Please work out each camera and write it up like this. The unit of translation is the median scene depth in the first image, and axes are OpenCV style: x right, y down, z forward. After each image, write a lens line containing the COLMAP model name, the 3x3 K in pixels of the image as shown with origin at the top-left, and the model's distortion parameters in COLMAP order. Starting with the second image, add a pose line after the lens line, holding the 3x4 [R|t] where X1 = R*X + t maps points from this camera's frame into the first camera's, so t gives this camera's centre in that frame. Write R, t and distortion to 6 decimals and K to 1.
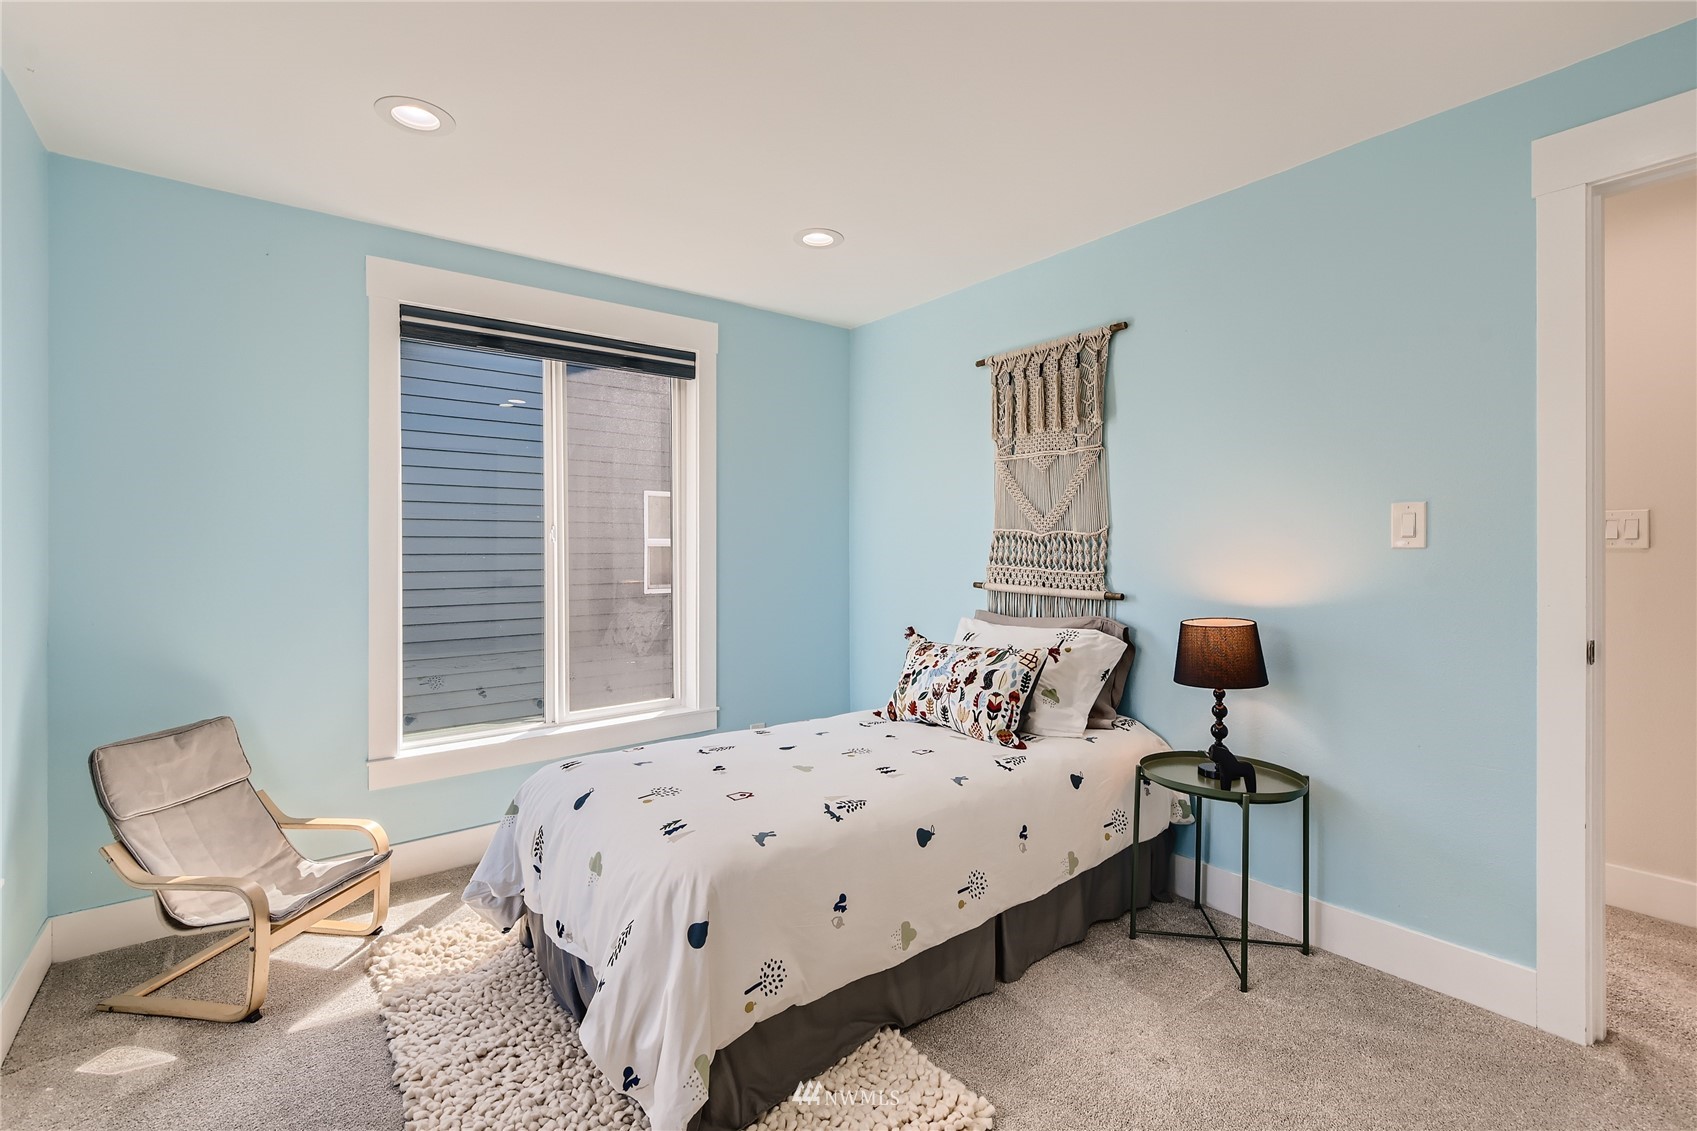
lens RADIAL K [[771.4, 0, 853.0], [0, 771.4, 557.7], [0, 0, 1]] dist [0.004155, -0.006953]
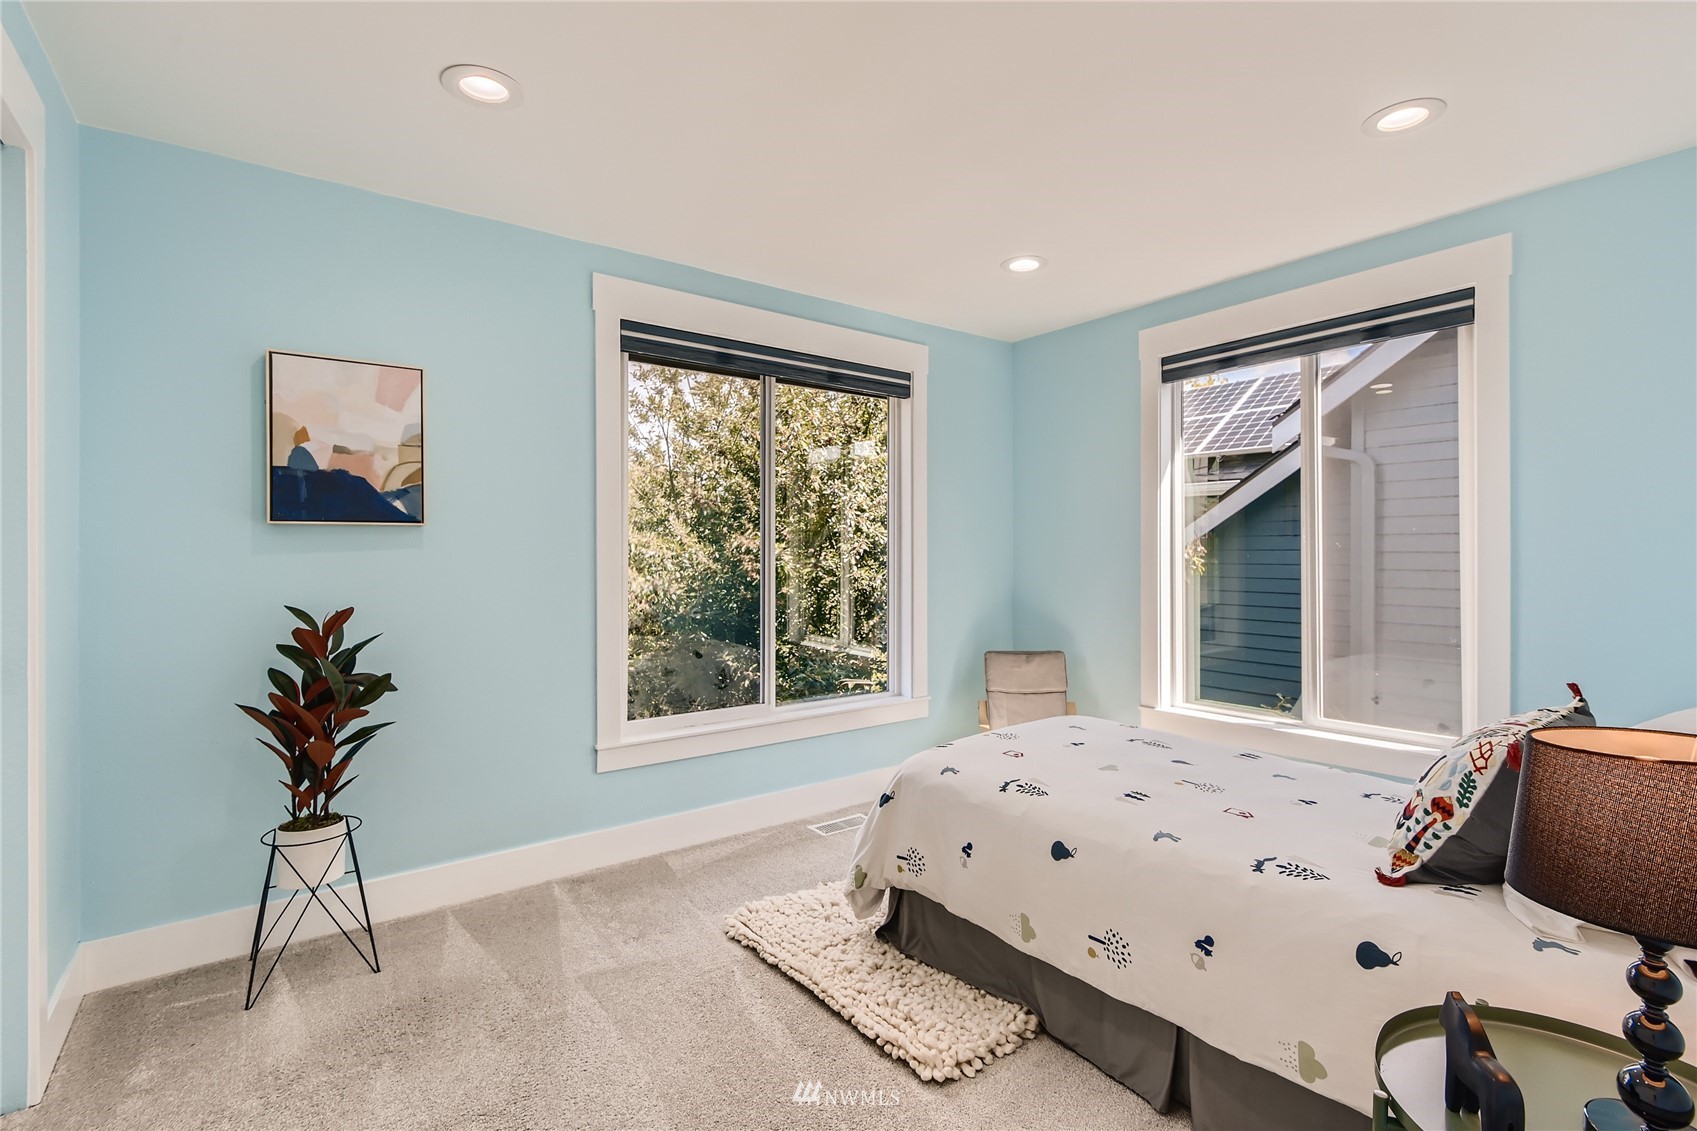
lens RADIAL K [[771.4, 0, 852.4], [0, 771.4, 557.2], [0, 0, 1]] dist [0.004155, -0.006953]
pose [[-0.024885, 0.012042, -0.999618, 0.847299], [-0.005392, 0.999911, 0.012180, -0.010775], [0.999676, 0.005693, -0.024818, 0.615225]]
